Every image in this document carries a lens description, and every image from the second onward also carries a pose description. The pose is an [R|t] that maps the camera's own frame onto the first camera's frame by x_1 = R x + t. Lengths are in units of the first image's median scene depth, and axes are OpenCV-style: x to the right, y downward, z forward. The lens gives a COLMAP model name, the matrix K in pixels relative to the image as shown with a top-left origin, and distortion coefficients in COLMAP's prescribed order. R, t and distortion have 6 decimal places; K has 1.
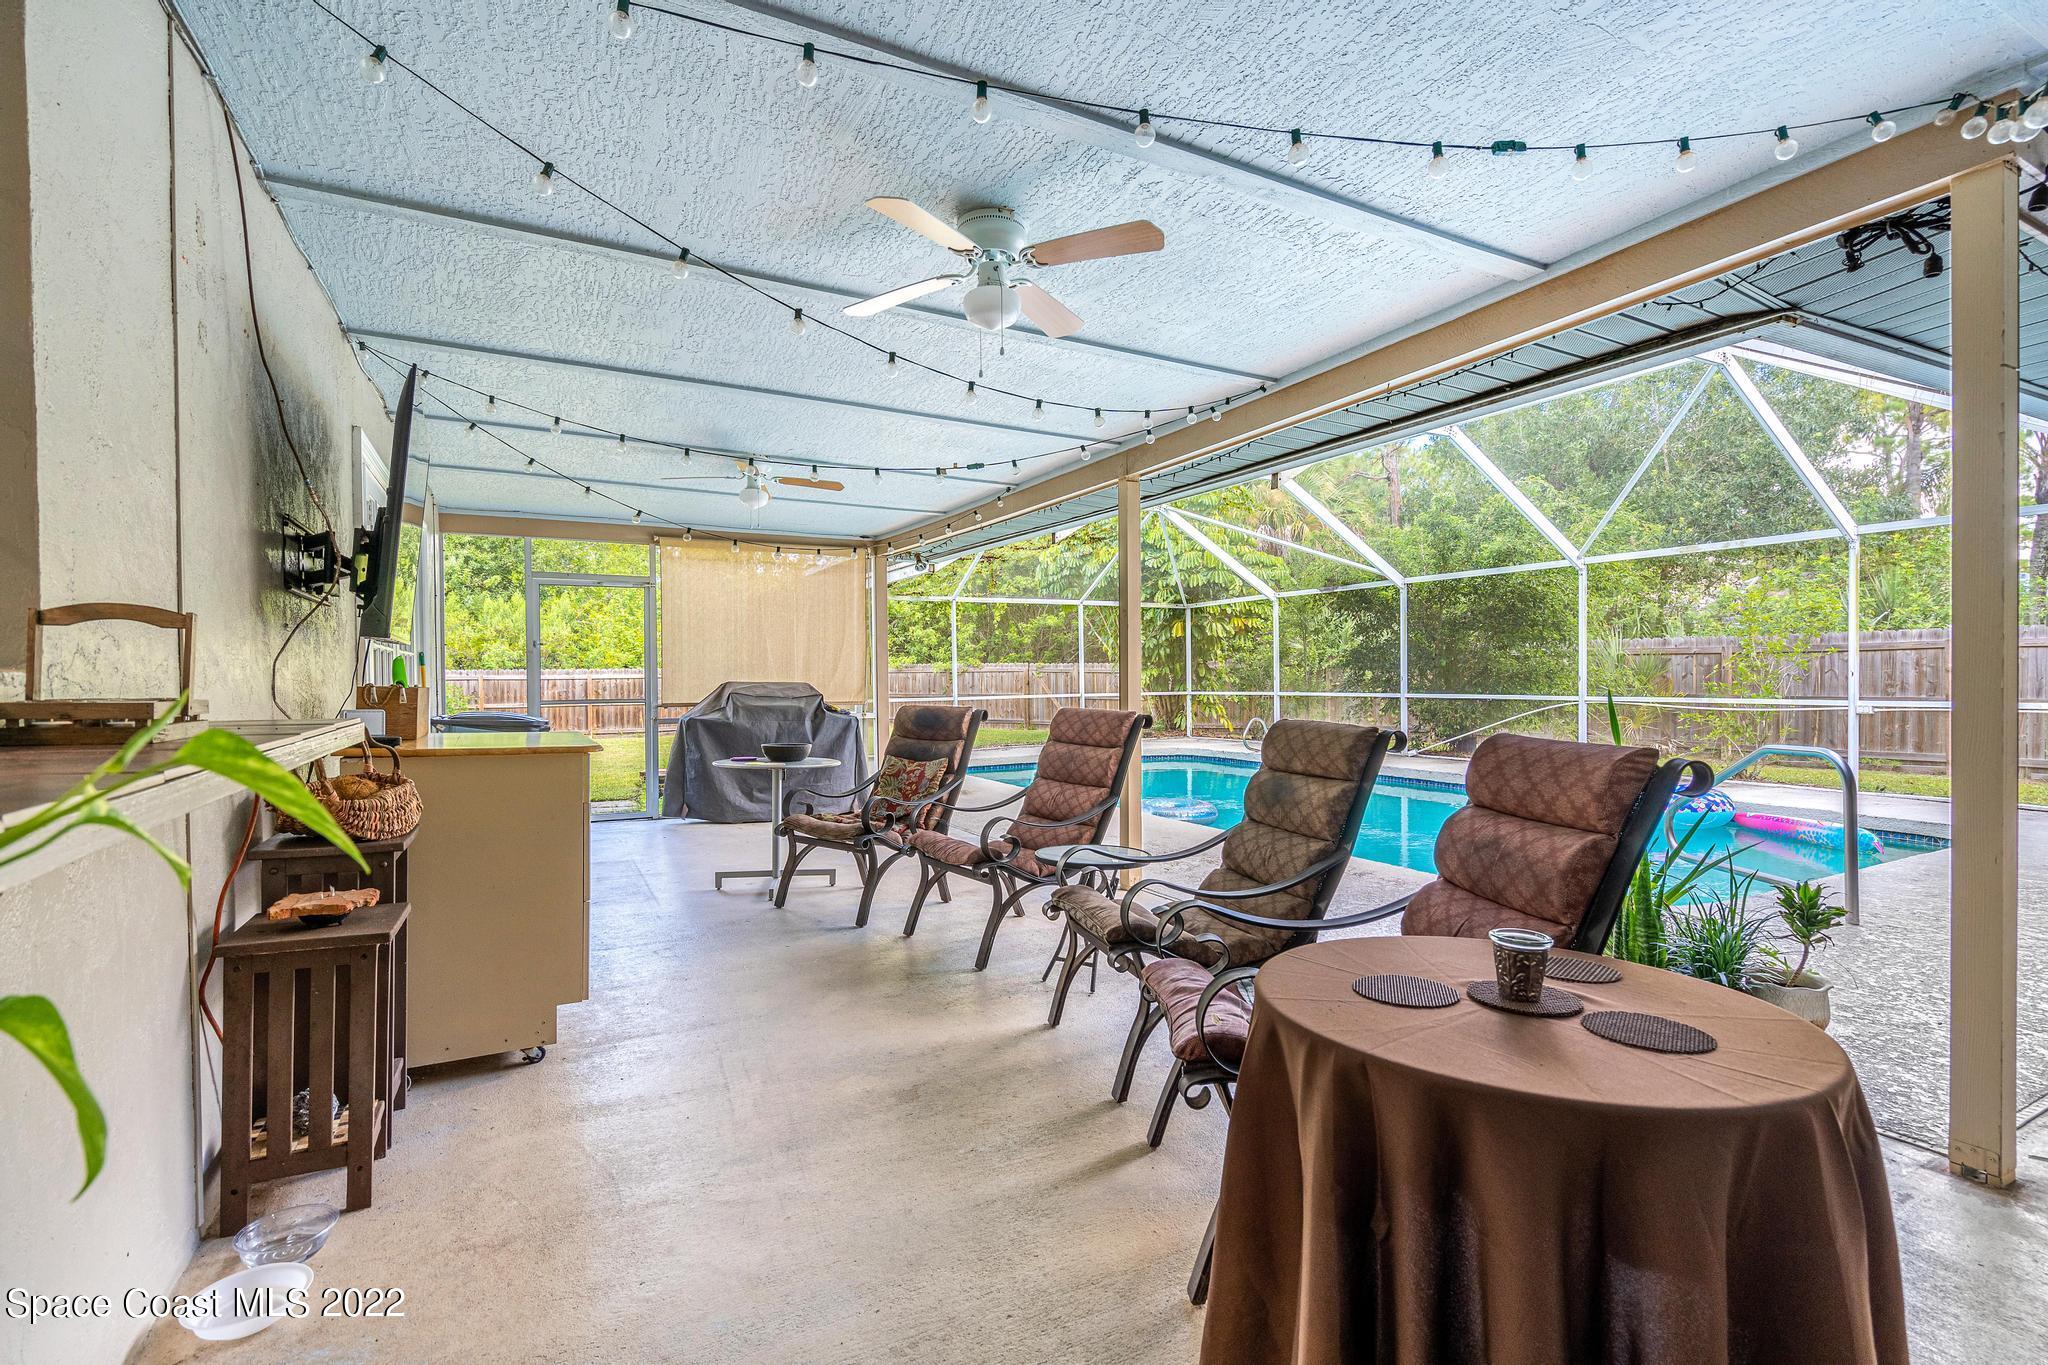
lens RADIAL K [[929.7, 0, 1029.7], [0, 929.7, 712.1], [0, 0, 1]] dist [-0.000444, 0.000110]
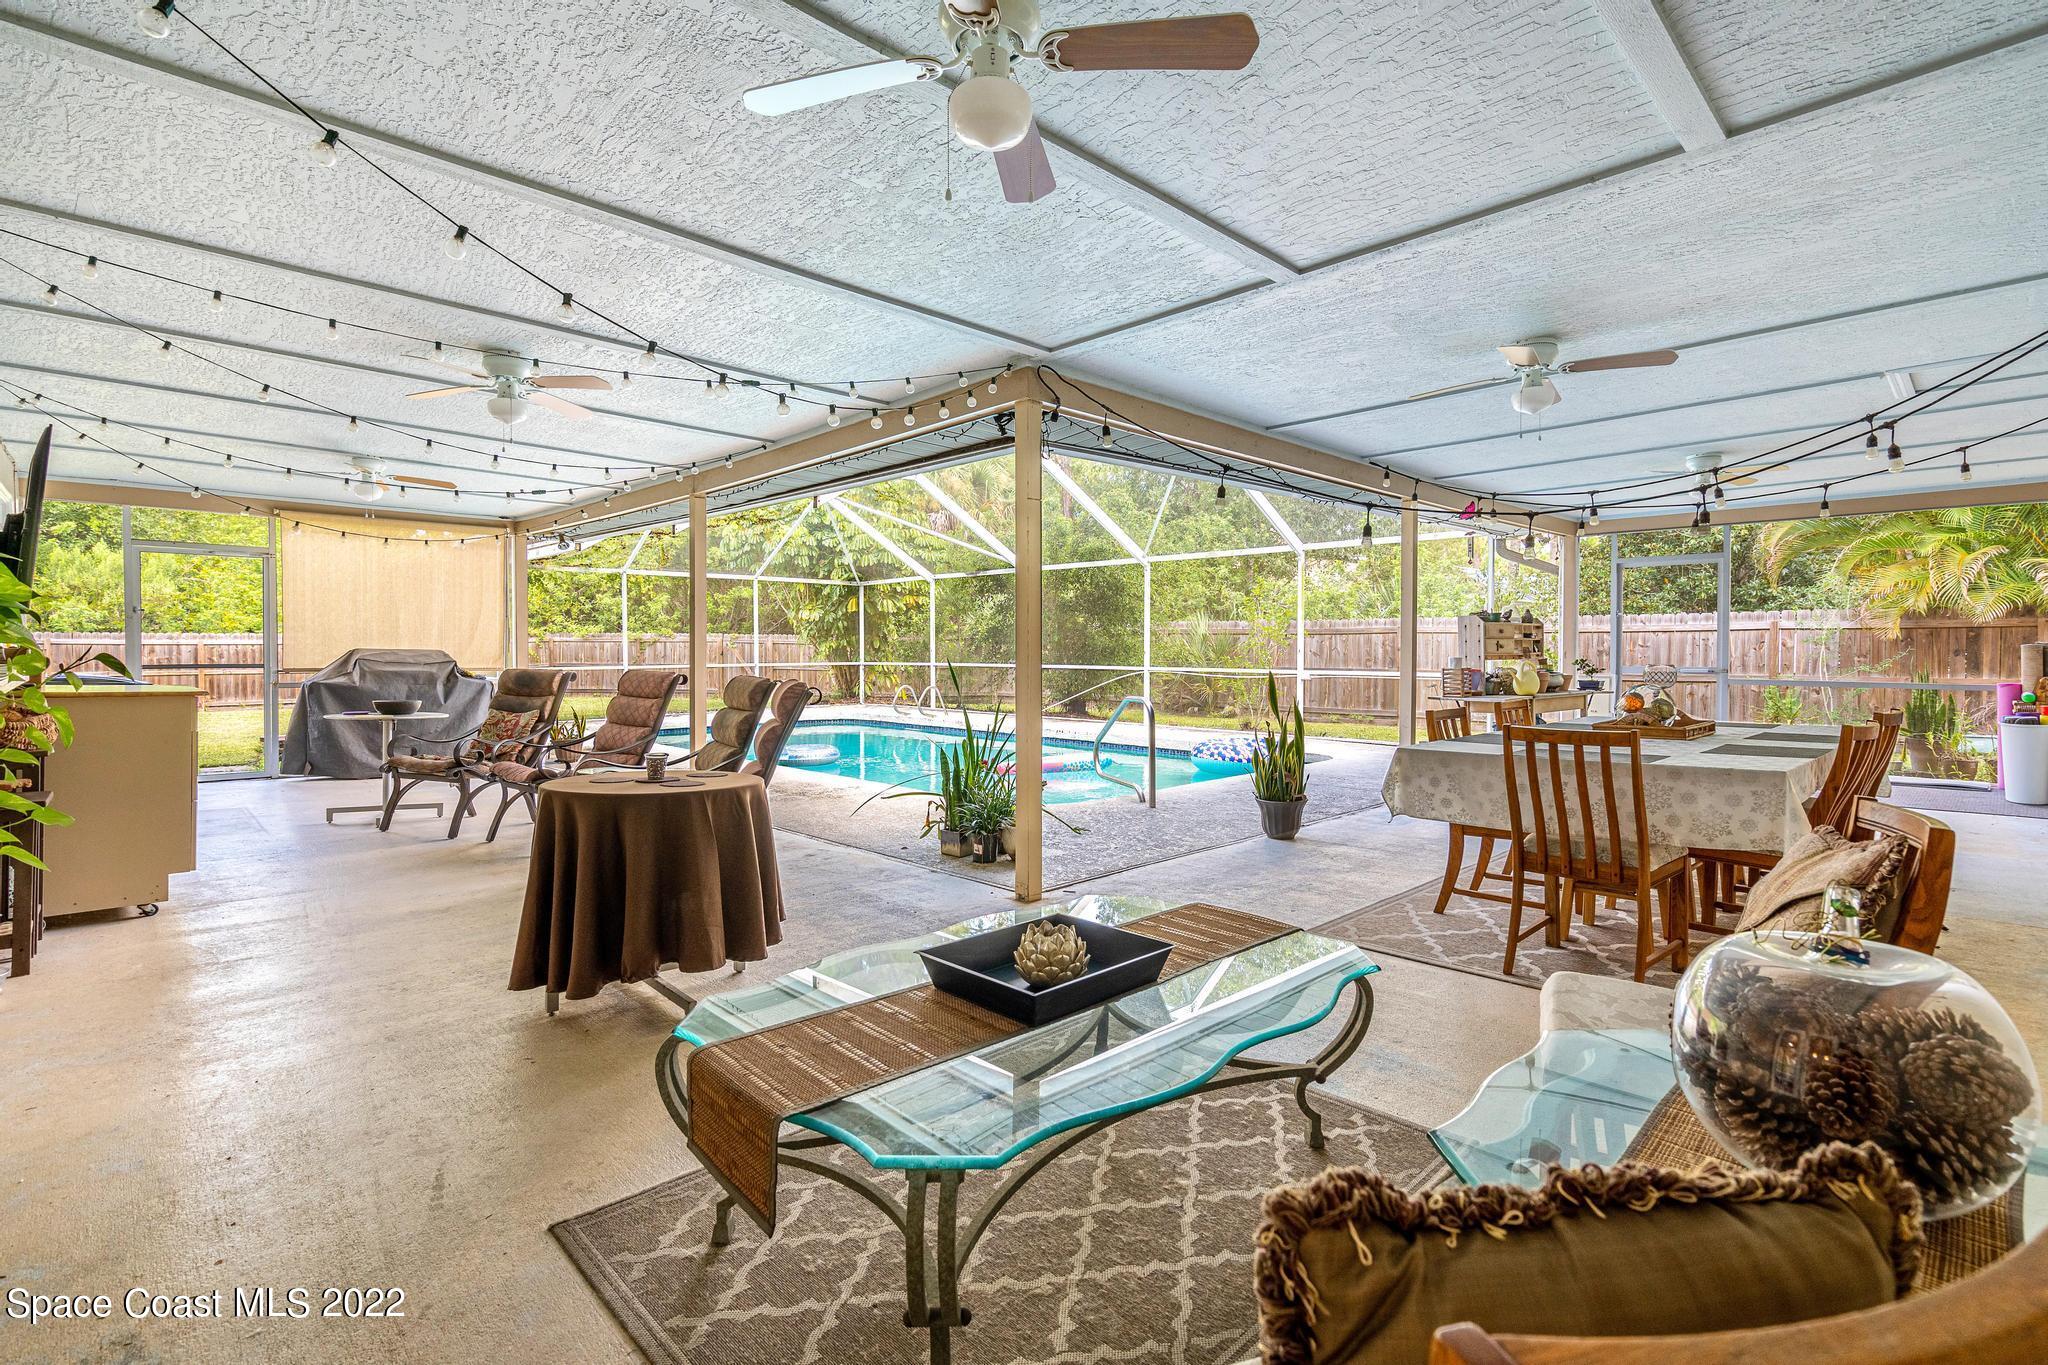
lens RADIAL K [[938.4, 0, 1024.0], [0, 938.4, 682.5], [0, 0, 1]] dist [0.004392, -0.000079]
pose [[0.962240, -0.000072, 0.272202, 0.108418], [0.000568, 0.999998, -0.001744, 0.008027], [-0.272202, 0.001833, 0.962238, -0.225021]]
